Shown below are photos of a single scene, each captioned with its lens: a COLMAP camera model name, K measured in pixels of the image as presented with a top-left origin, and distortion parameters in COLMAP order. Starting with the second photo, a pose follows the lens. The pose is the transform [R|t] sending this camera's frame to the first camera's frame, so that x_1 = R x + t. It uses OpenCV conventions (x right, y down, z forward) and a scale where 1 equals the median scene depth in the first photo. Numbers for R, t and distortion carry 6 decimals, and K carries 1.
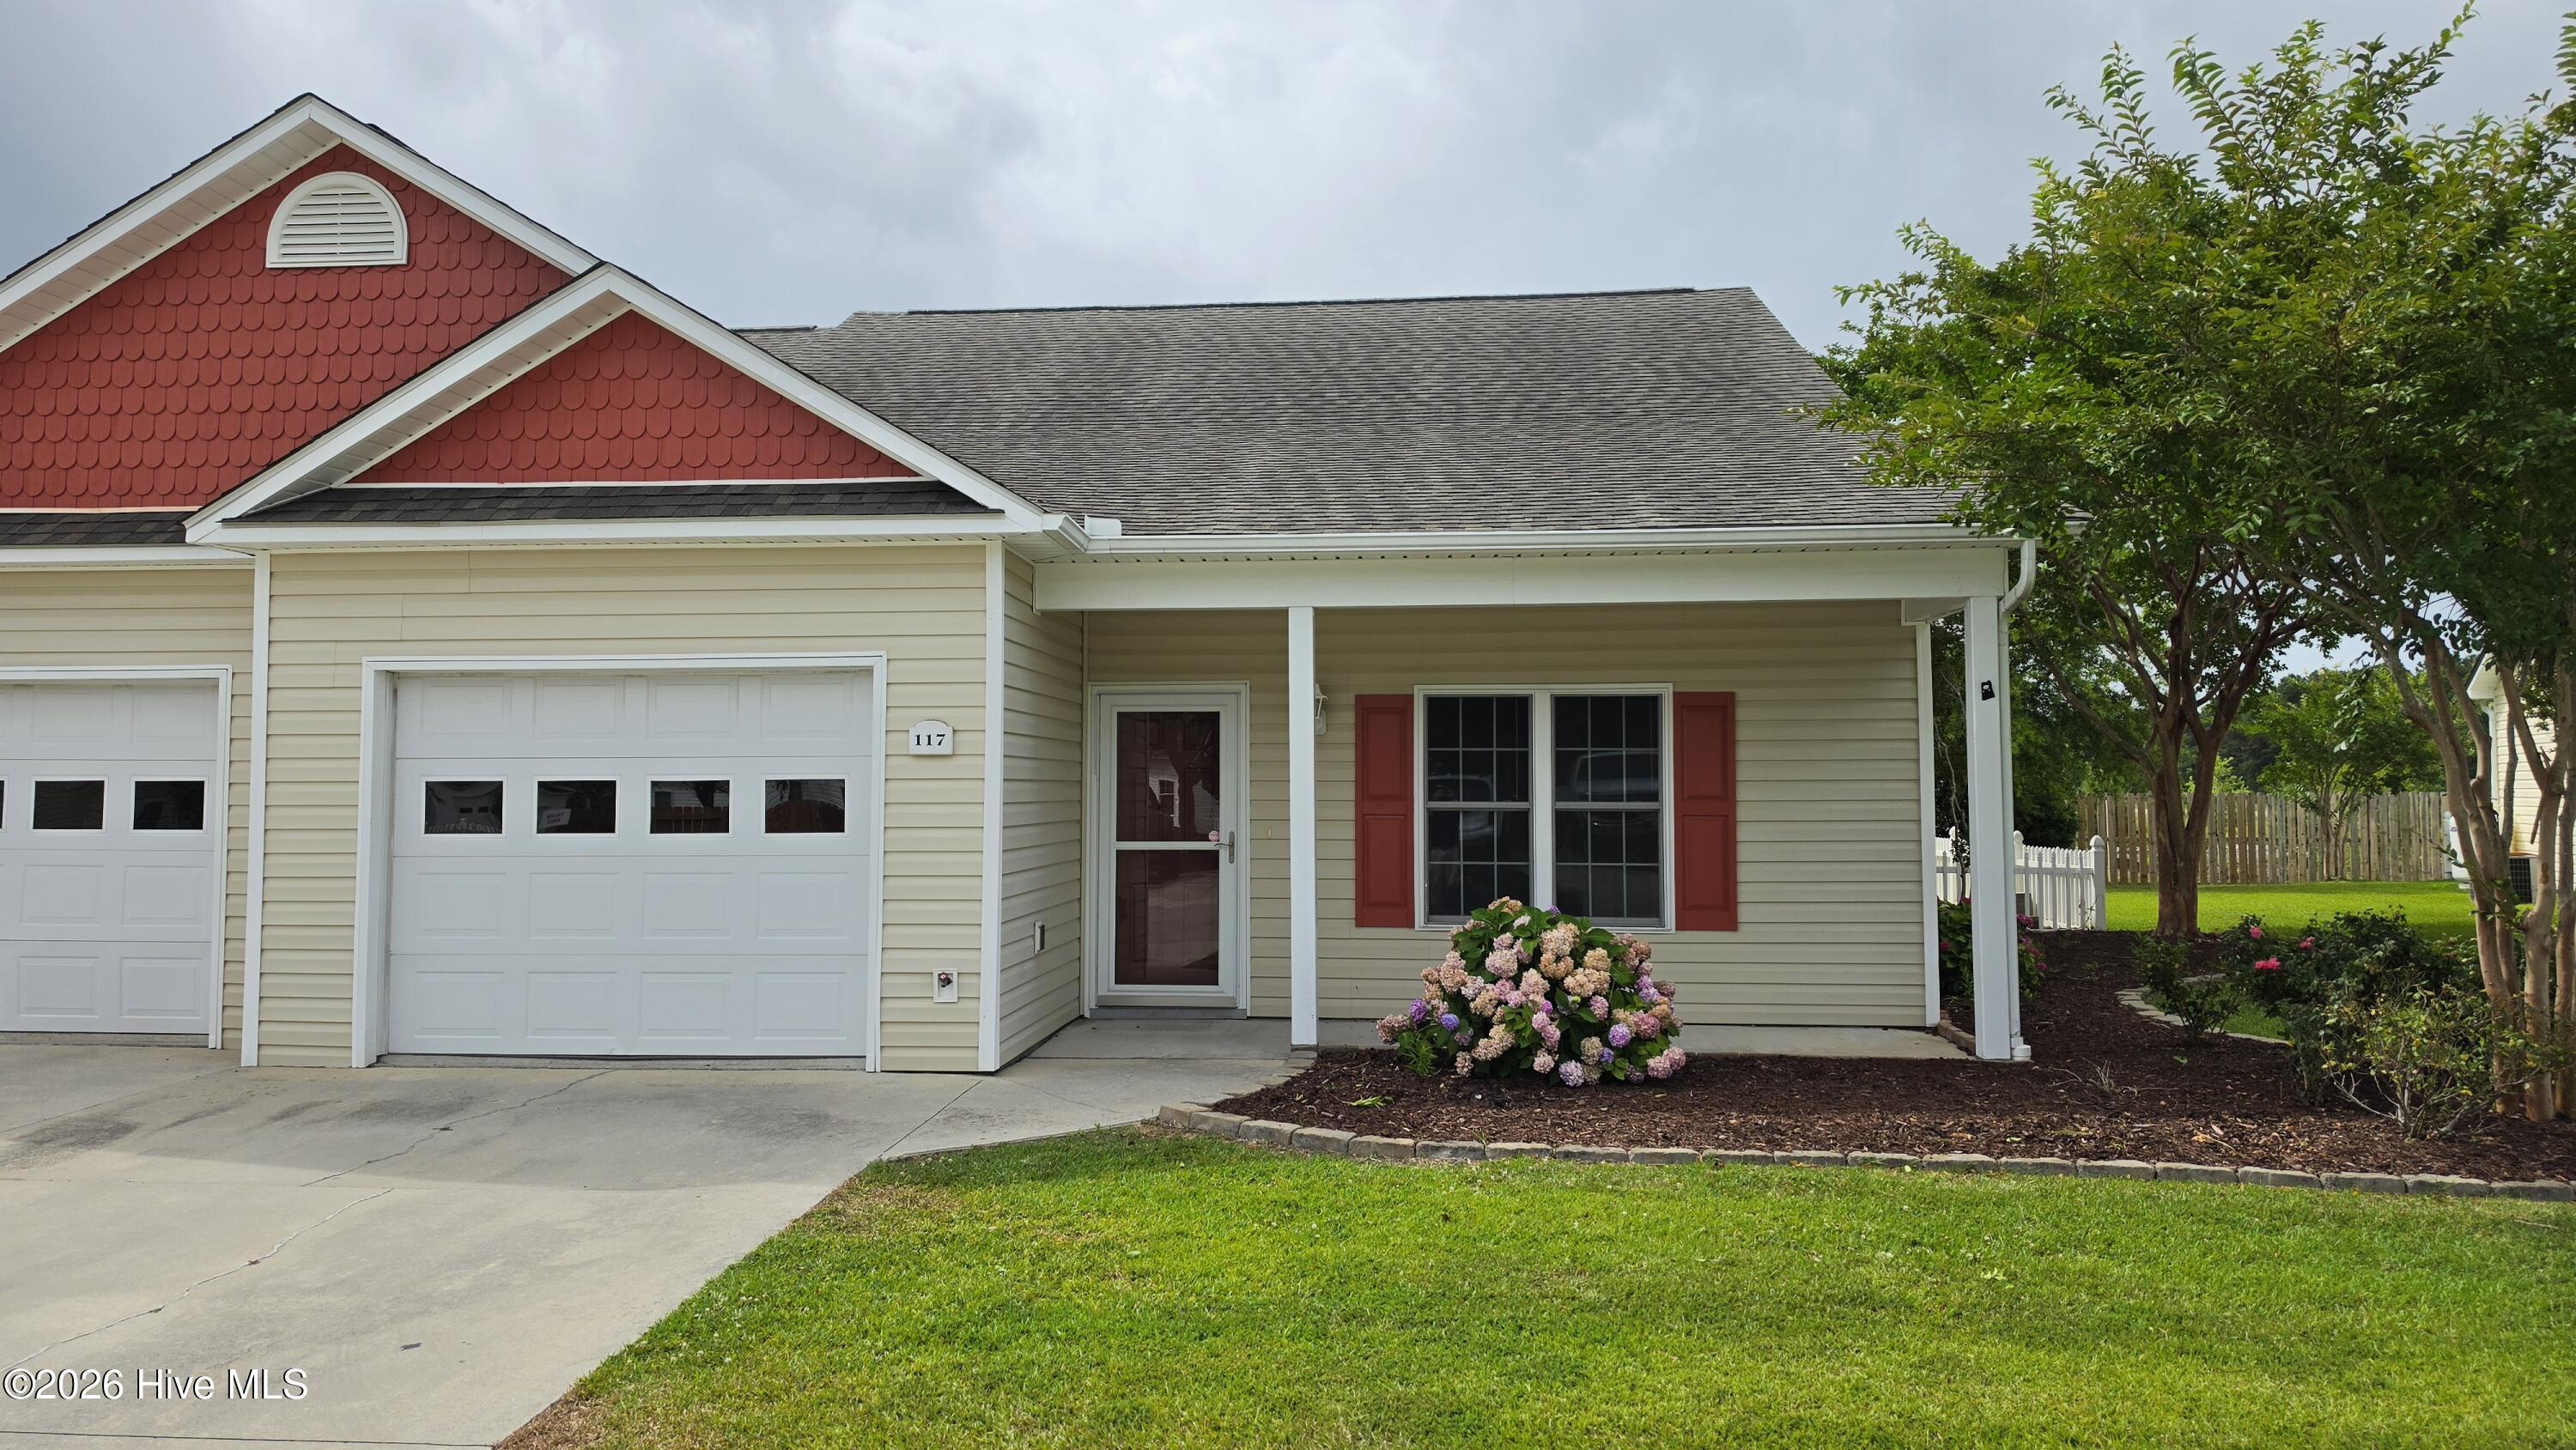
lens RADIAL K [[1763.0, 0, 1277.7], [0, 1763.0, 699.9], [0, 0, 1]] dist [0.105608, -0.147295]
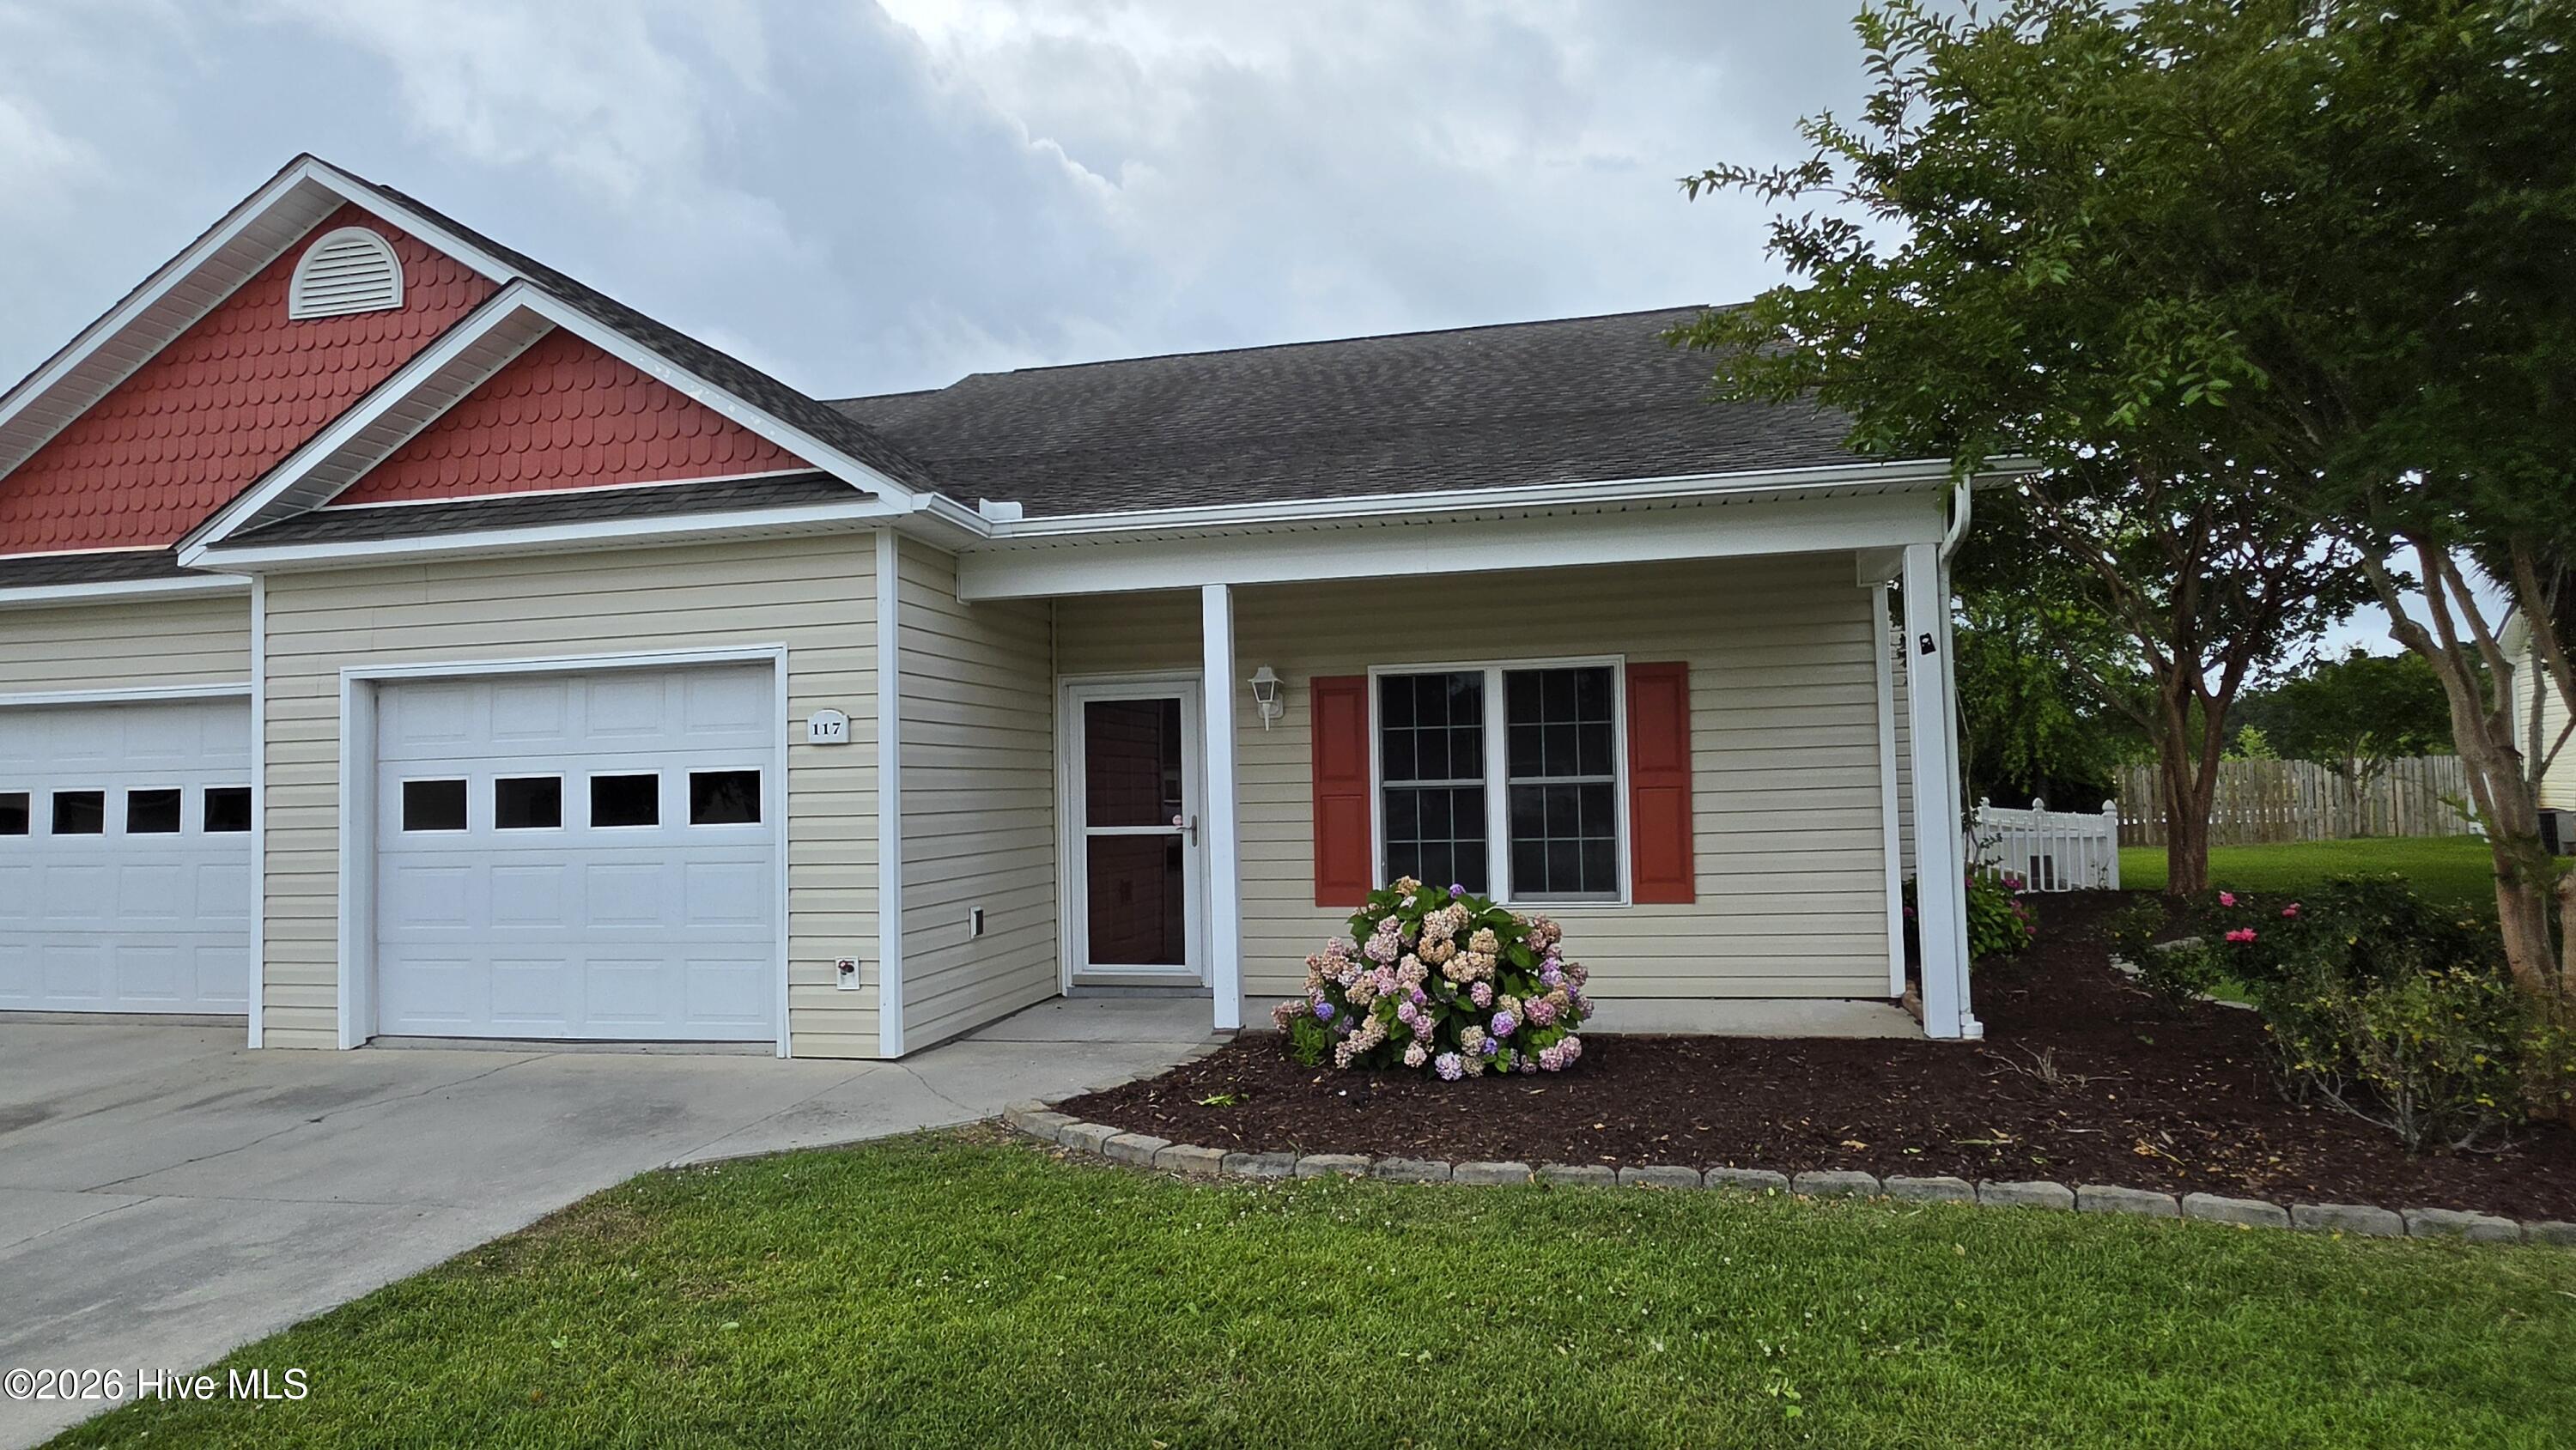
lens RADIAL K [[1416.9, 0, 1294.9], [0, 1416.9, 721.7], [0, 0, 1]] dist [-0.003760, 0.000616]
pose [[0.992729, -0.029537, -0.116690, 0.149256], [0.030315, 0.999528, 0.004894, 0.021247], [0.116491, -0.008396, 0.993156, 0.219269]]
